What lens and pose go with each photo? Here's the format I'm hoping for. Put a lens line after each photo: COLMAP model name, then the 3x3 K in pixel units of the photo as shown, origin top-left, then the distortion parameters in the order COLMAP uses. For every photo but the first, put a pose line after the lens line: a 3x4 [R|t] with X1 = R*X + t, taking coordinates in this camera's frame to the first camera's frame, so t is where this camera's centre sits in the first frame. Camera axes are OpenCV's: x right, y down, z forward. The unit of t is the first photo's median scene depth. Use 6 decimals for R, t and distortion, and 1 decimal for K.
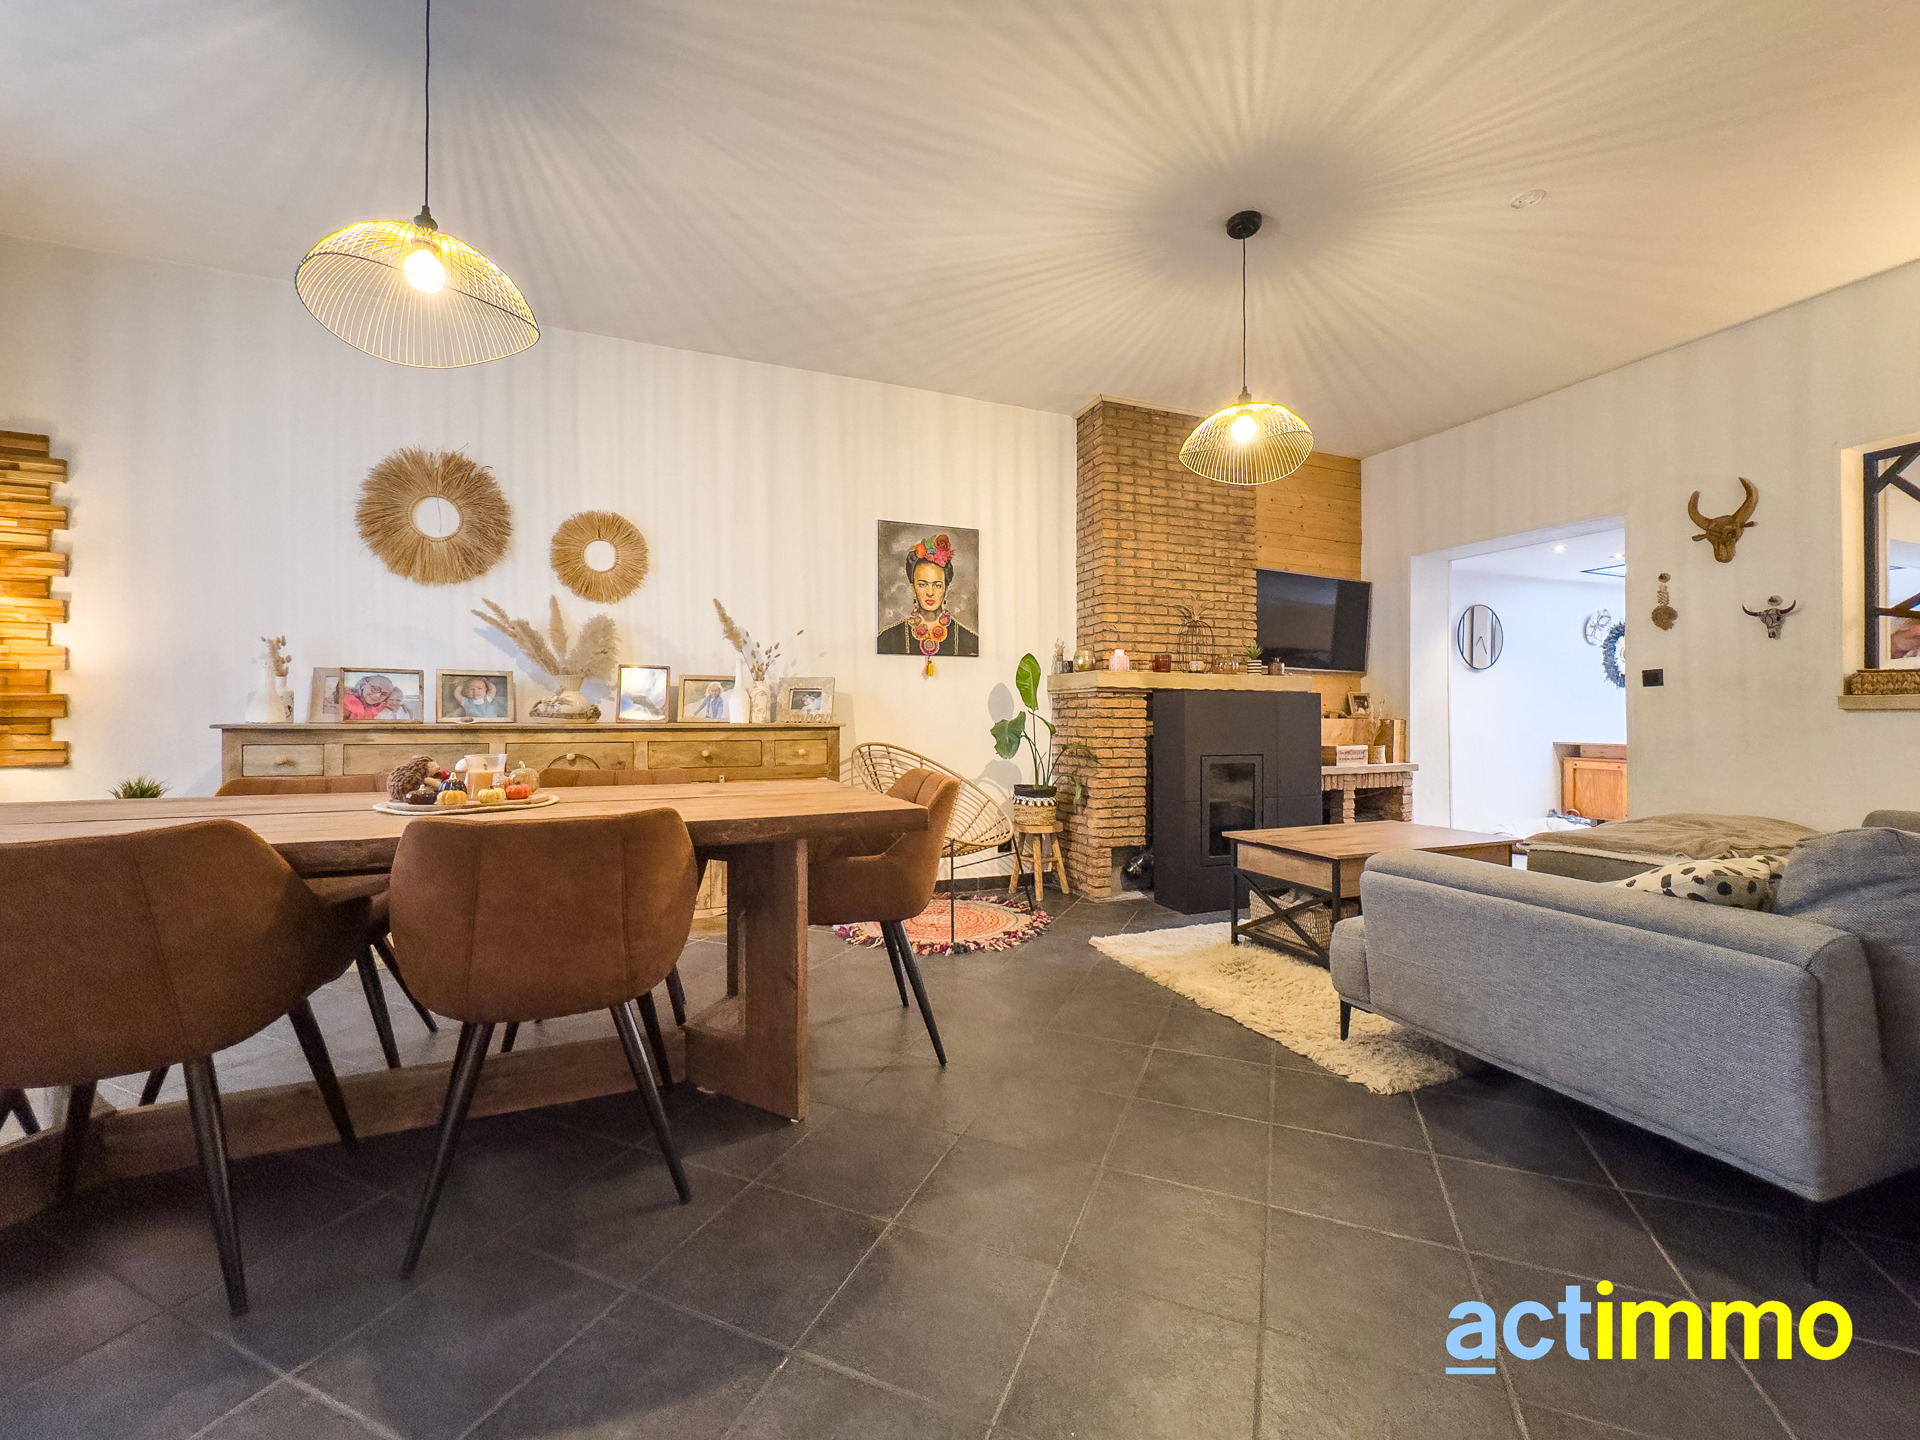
lens RADIAL K [[776.4, 0, 944.9], [0, 776.4, 717.4], [0, 0, 1]] dist [-0.015135, 0.003374]
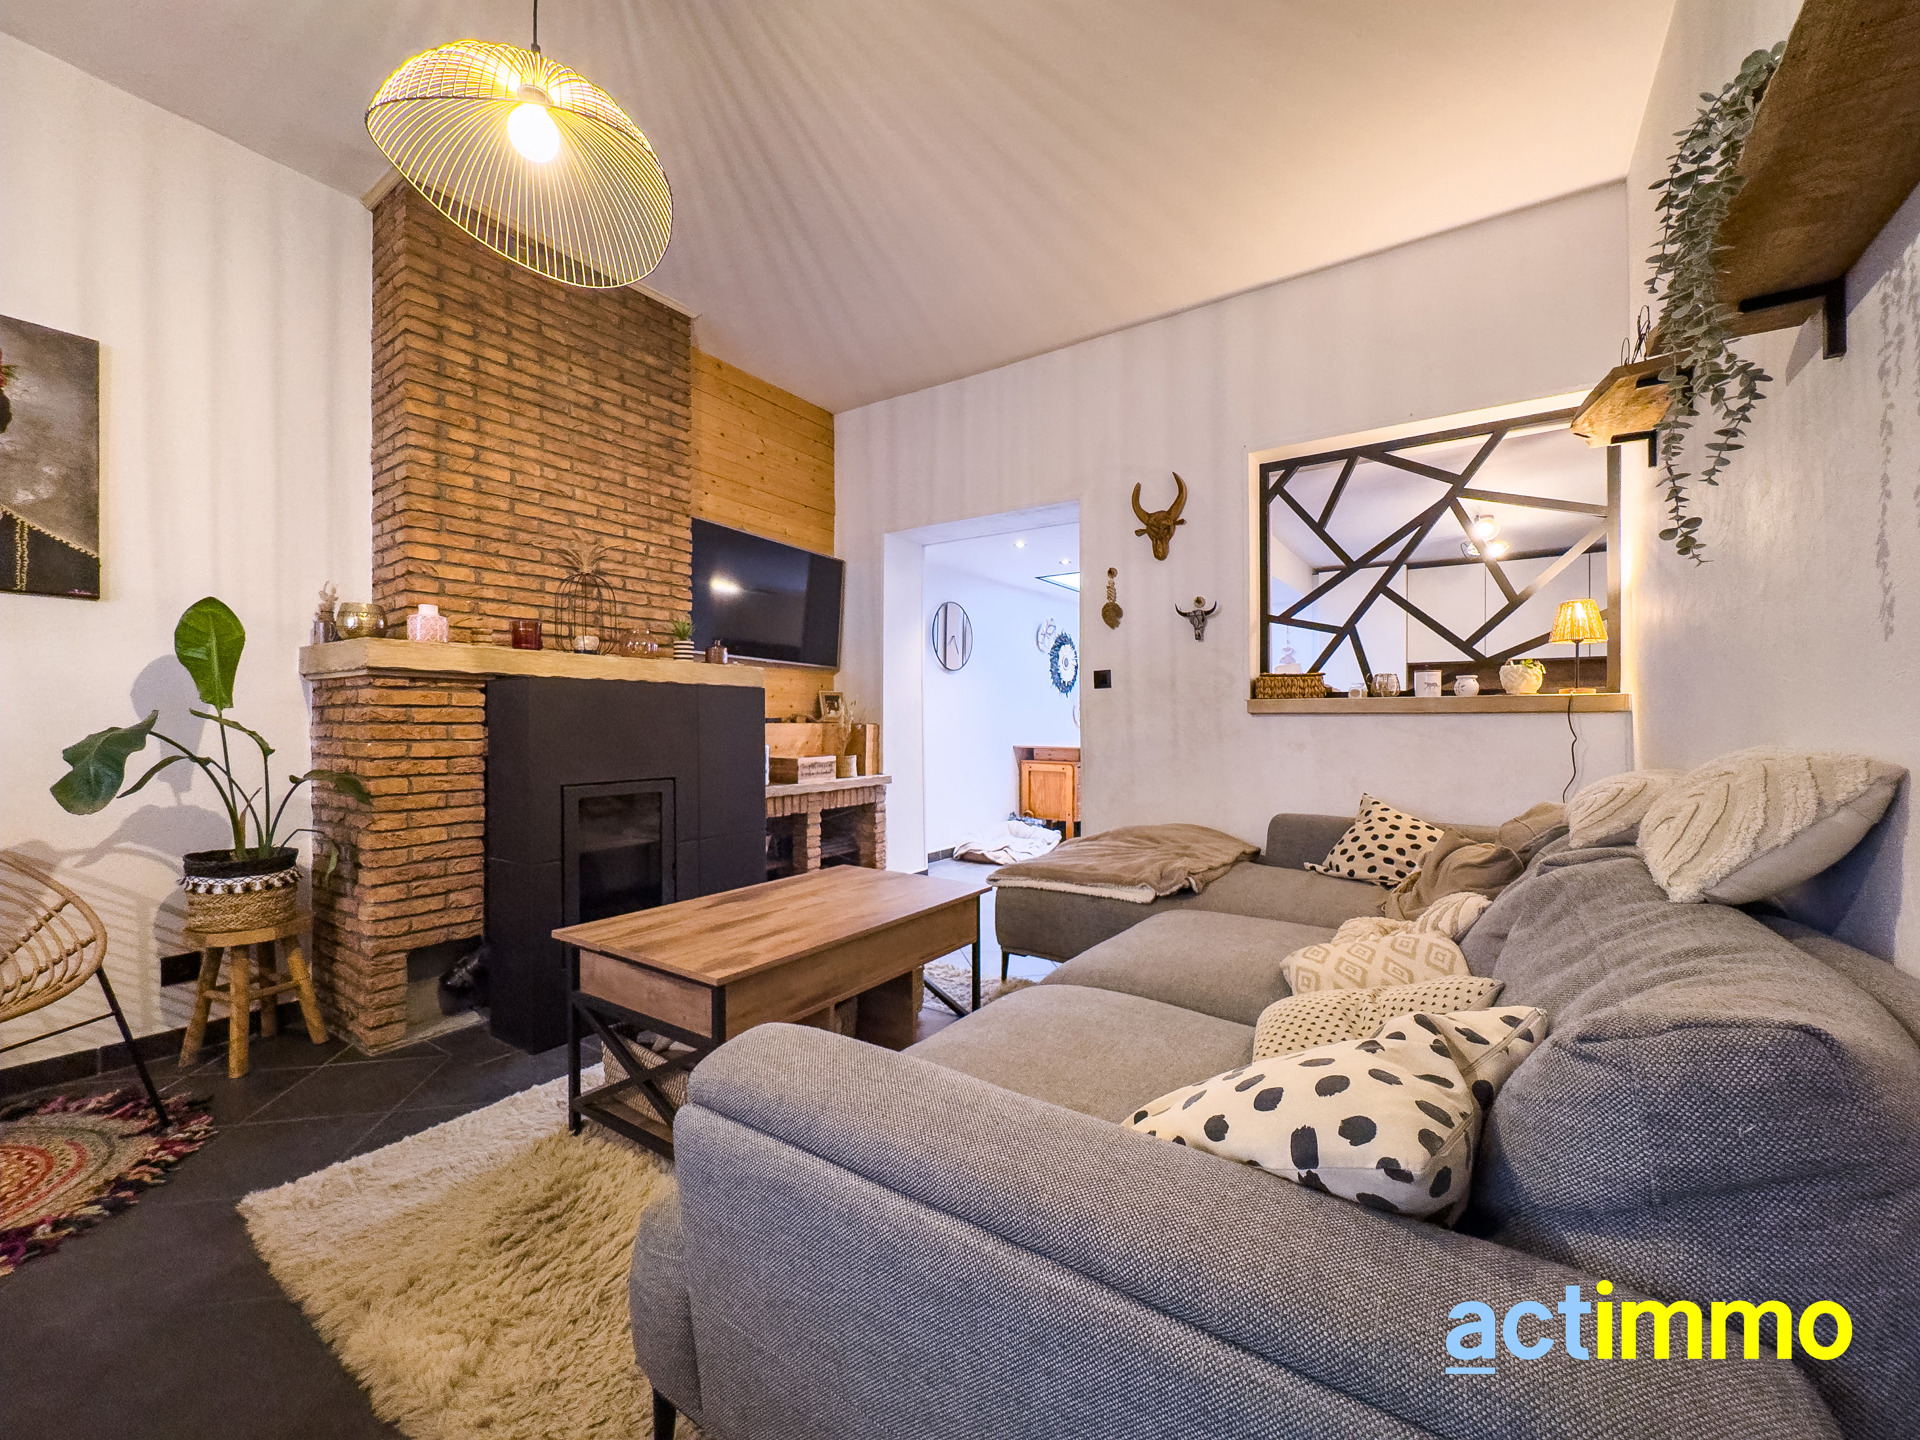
lens RADIAL K [[776.4, 0, 970.2], [0, 776.4, 722.0], [0, 0, 1]] dist [-0.015135, 0.003374]
pose [[0.812999, -0.001531, 0.582262, 0.221213], [0.000604, 0.999998, 0.001785, -0.001025], [-0.582264, -0.001100, 0.812999, 0.300296]]
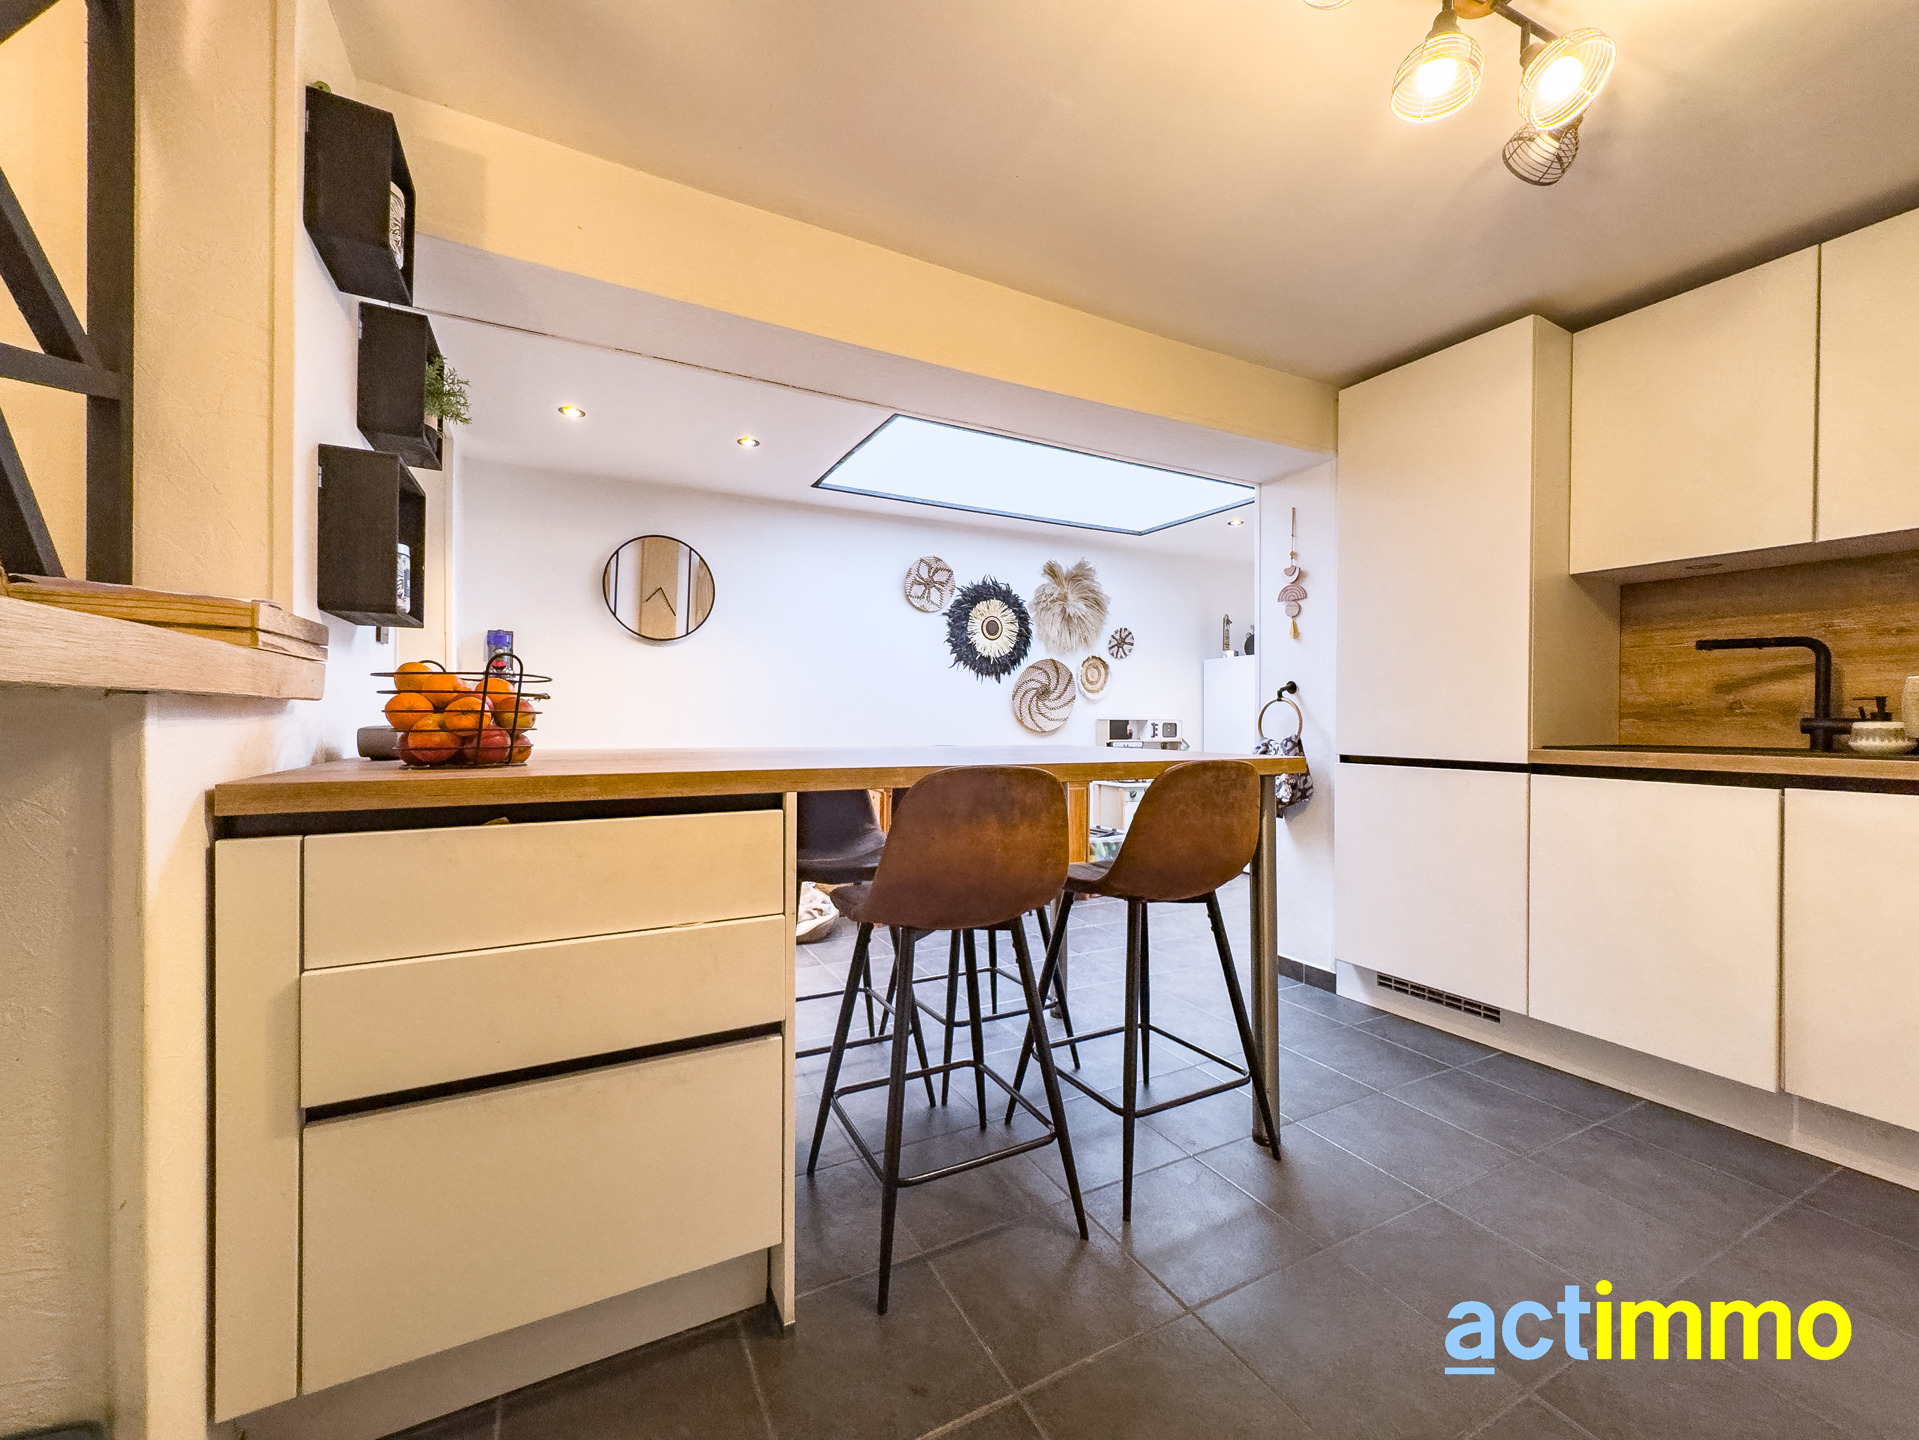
lens RADIAL K [[776.0, 0, 966.5], [0, 776.0, 715.1], [0, 0, 1]] dist [-0.015135, 0.003374]
pose [[0.993056, 0.001489, 0.117635, 1.199586], [-0.002235, 0.999978, 0.006206, -0.014446], [-0.117623, -0.006426, 0.993038, 0.507328]]
